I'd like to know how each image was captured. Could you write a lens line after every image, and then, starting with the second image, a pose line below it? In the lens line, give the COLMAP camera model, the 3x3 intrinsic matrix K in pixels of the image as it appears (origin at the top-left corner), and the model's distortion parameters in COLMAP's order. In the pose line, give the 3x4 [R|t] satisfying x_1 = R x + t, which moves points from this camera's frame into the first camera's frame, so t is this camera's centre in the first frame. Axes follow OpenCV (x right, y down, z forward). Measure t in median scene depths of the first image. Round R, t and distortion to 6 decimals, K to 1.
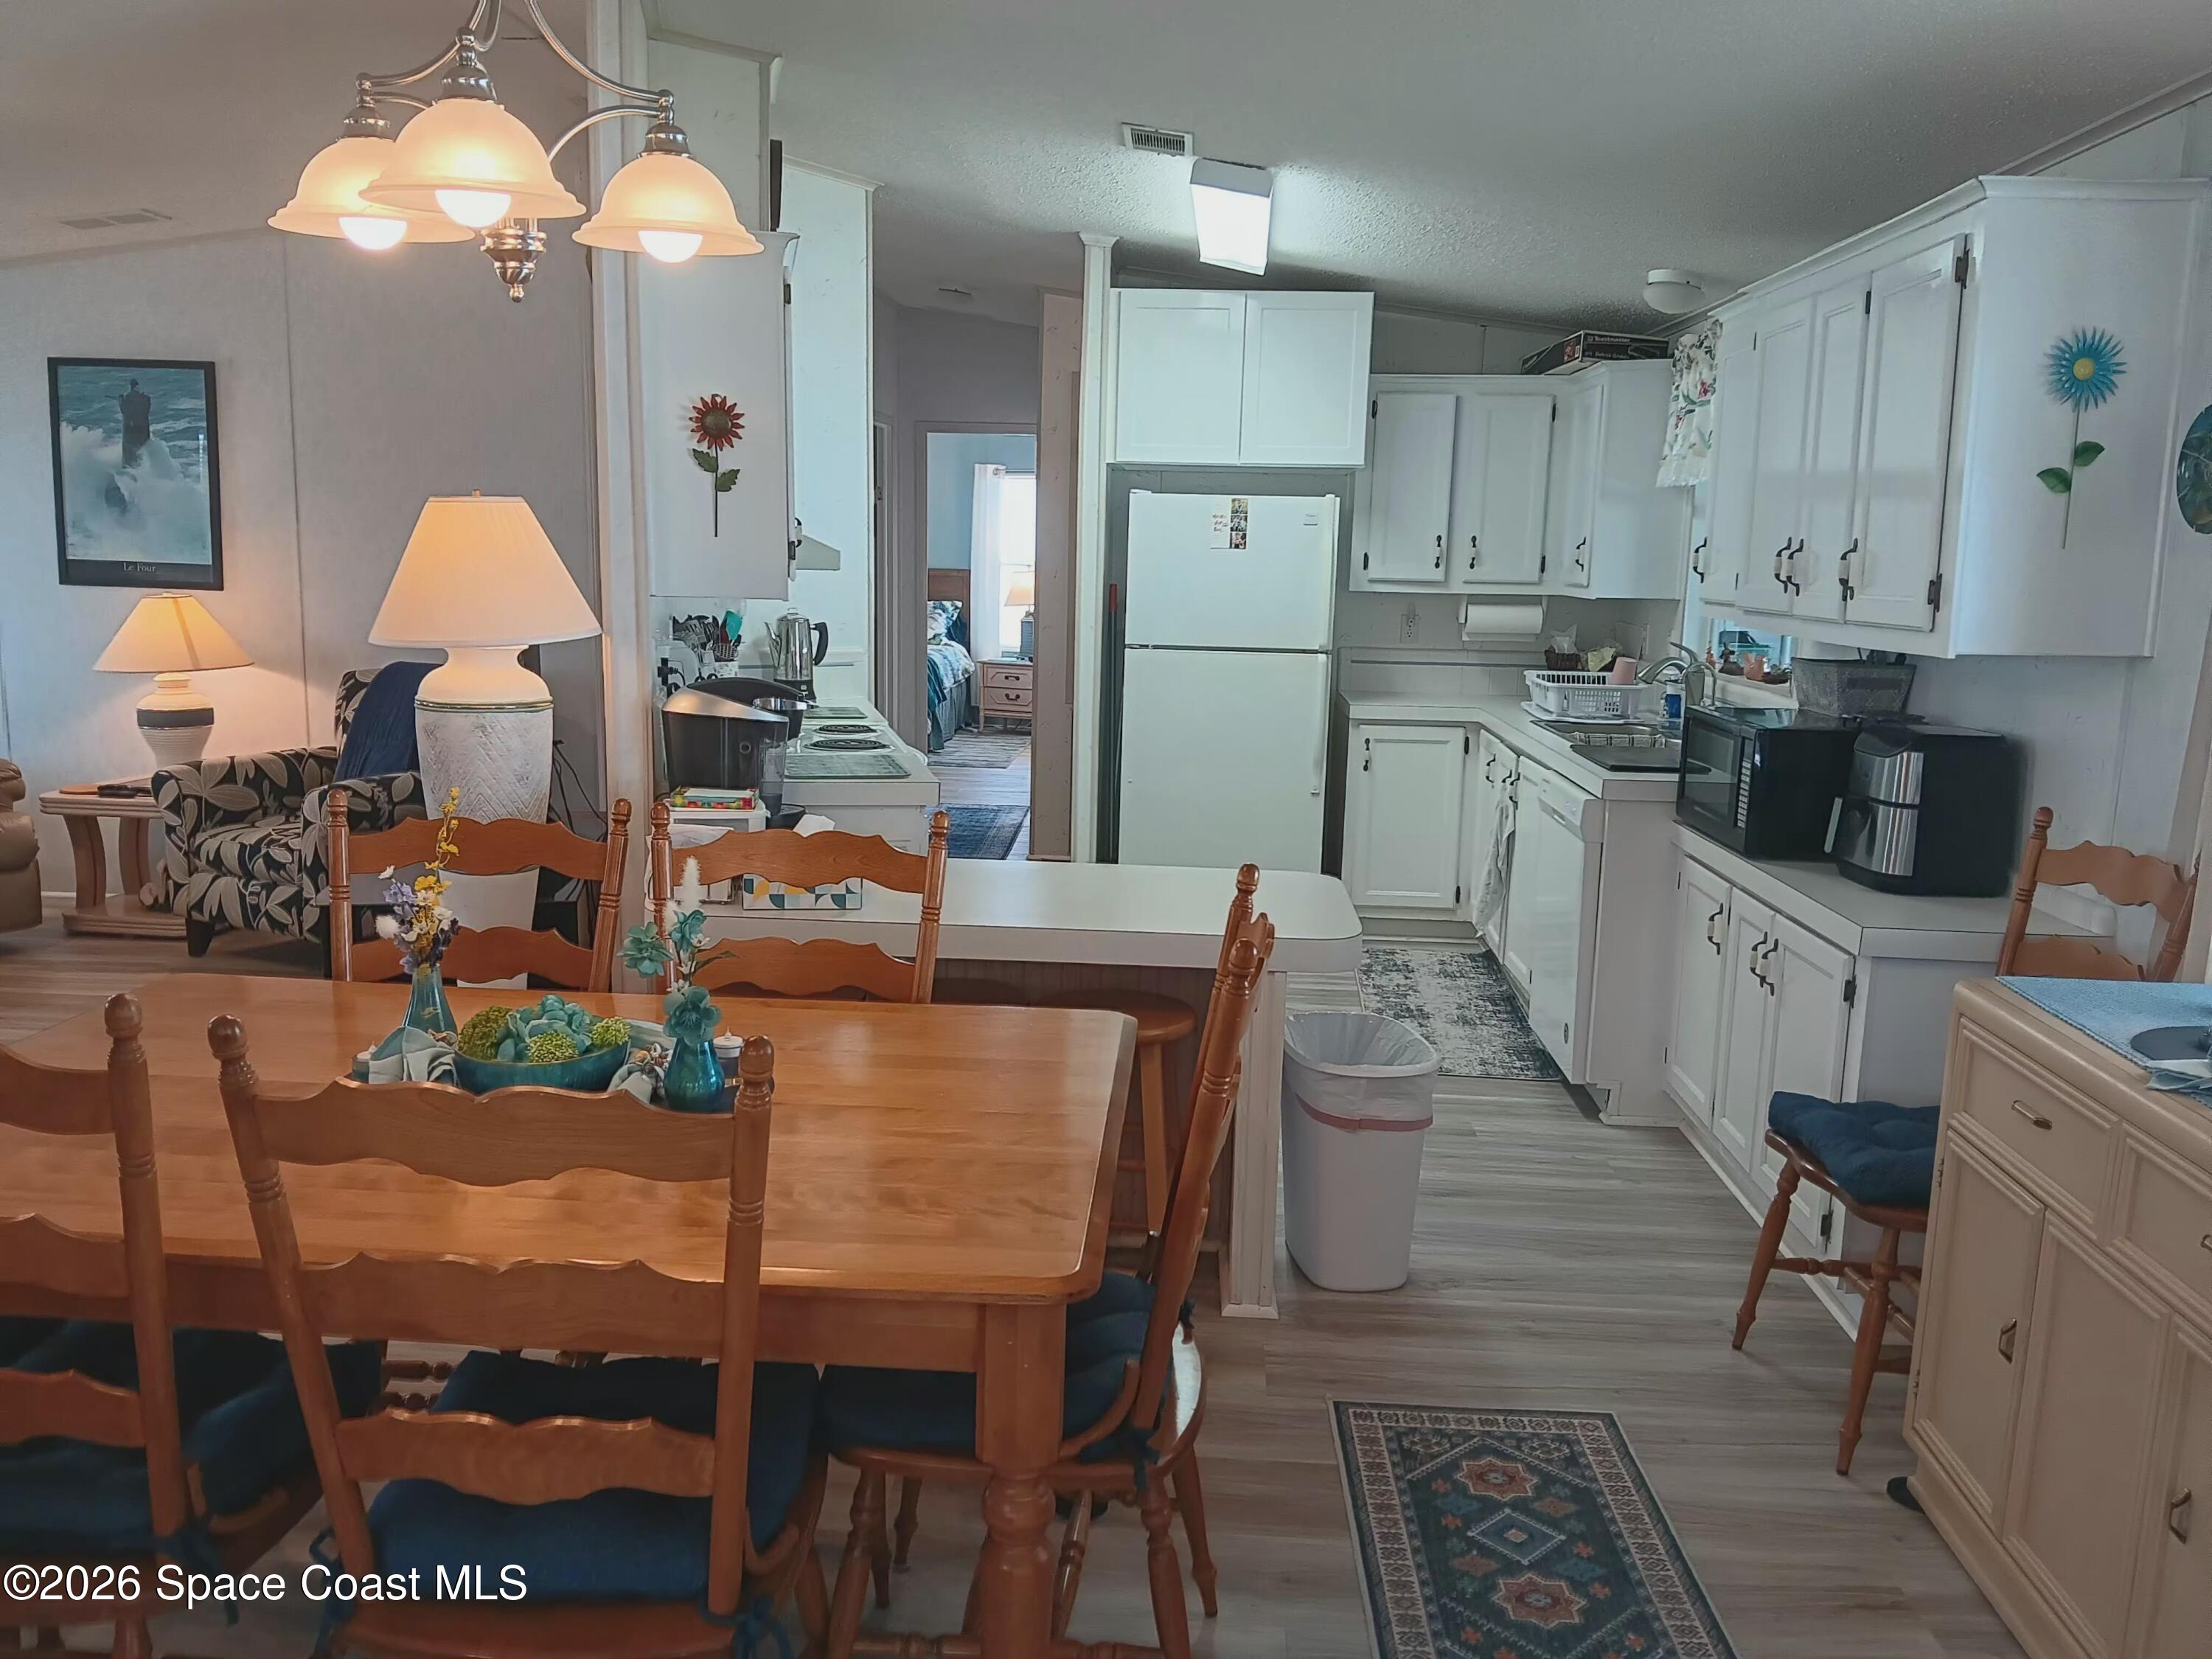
lens RADIAL K [[1705.8, 0, 1096.9], [0, 1705.8, 826.3], [0, 0, 1]] dist [0.096462, -0.212804]
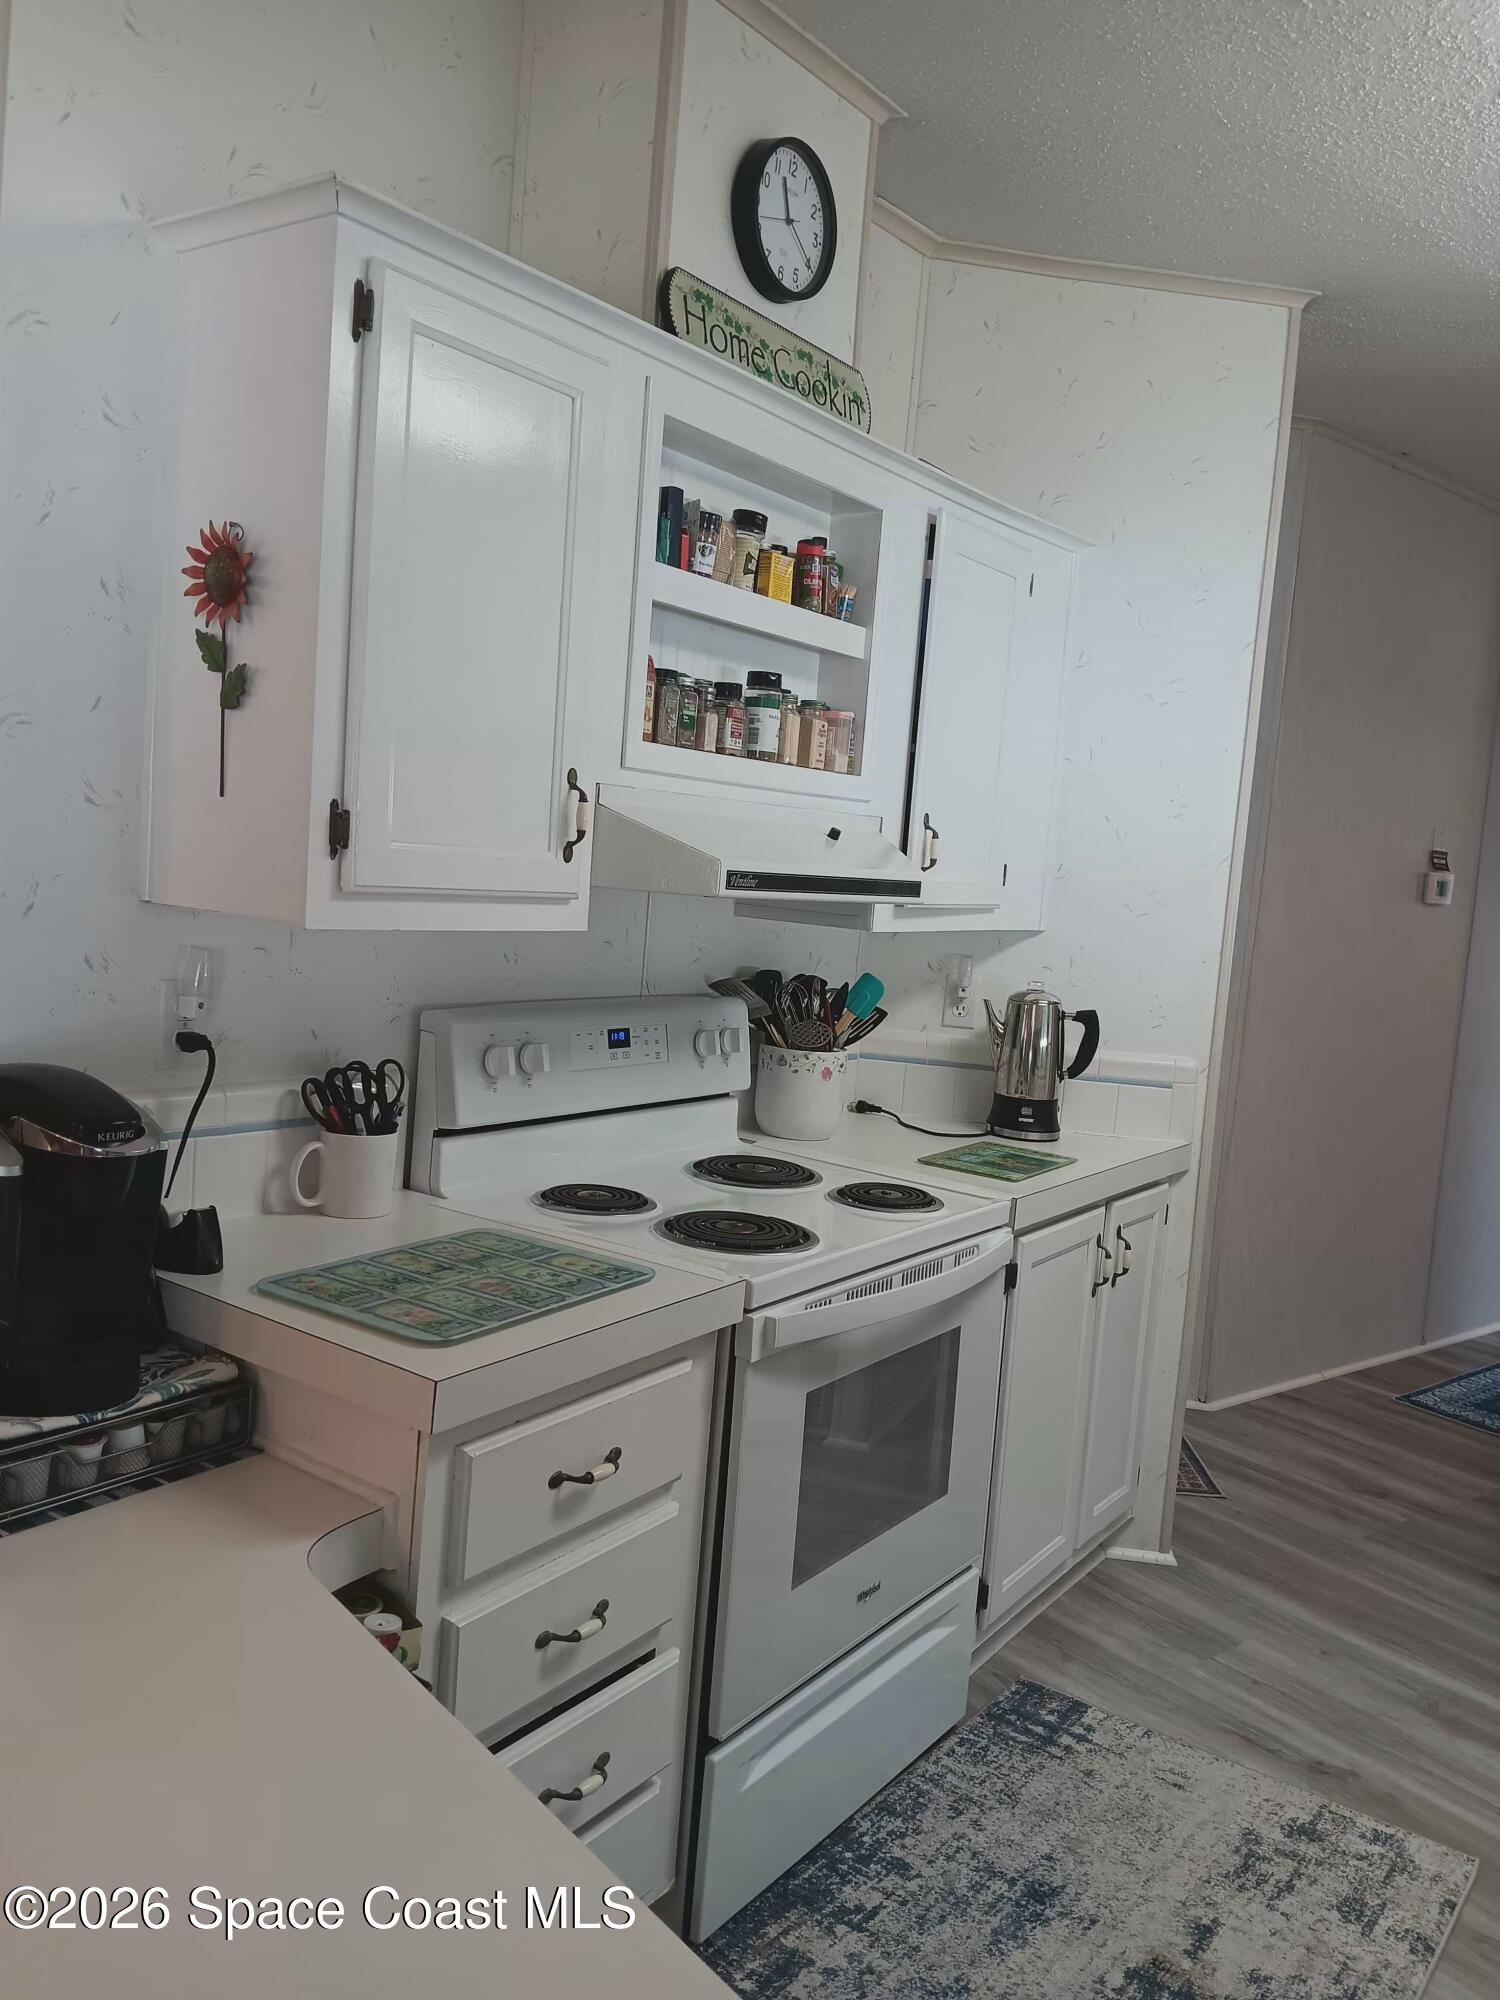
lens RADIAL K [[1562.8, 0, 748.7], [0, 1562.8, 985.9], [0, 0, 1]] dist [0.100172, -0.202808]
pose [[0.682071, 0.095053, -0.725082, 0.156578], [-0.184002, 0.981924, -0.044364, -0.079625], [0.707758, 0.163676, 0.687232, 0.524809]]
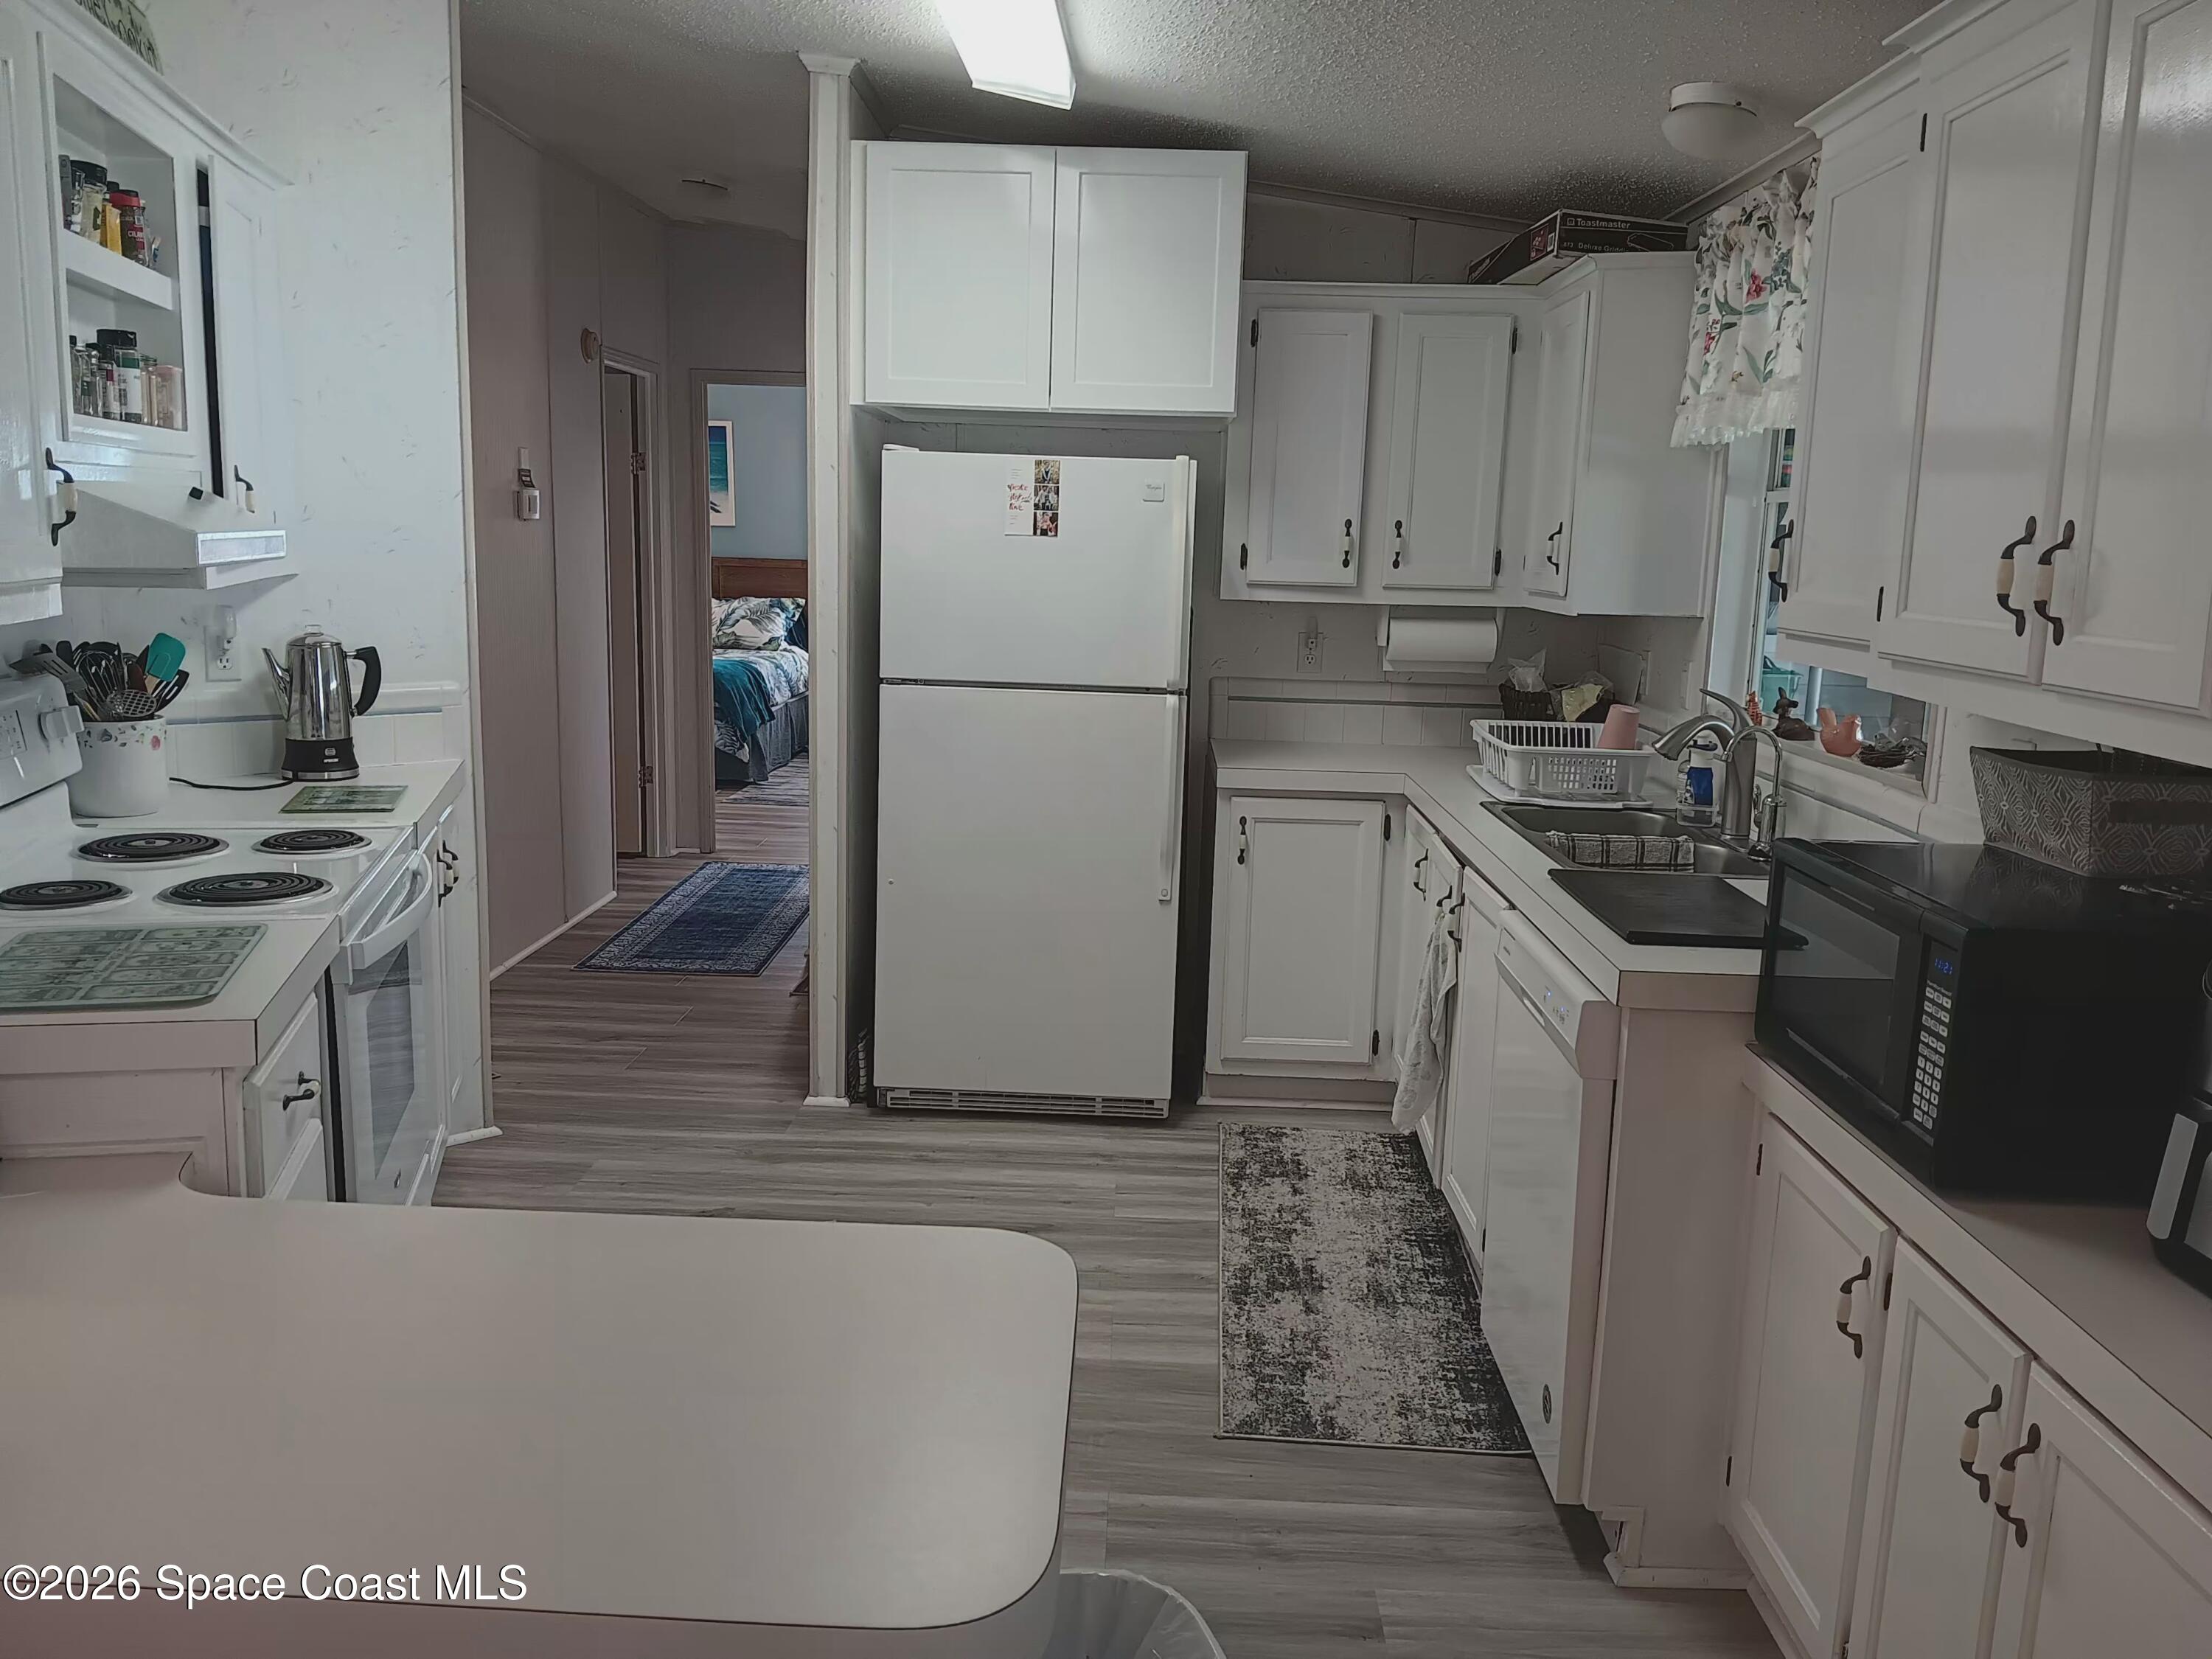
lens RADIAL K [[1738.4, 0, 1106.0], [0, 1738.4, 829.5], [0, 0, 1]] dist [0.104545, -0.258085]
pose [[0.999242, -0.000197, 0.038920, 0.083920], [0.000027, 0.999990, 0.004364, -0.054106], [-0.038921, -0.004359, 0.999233, 0.339621]]
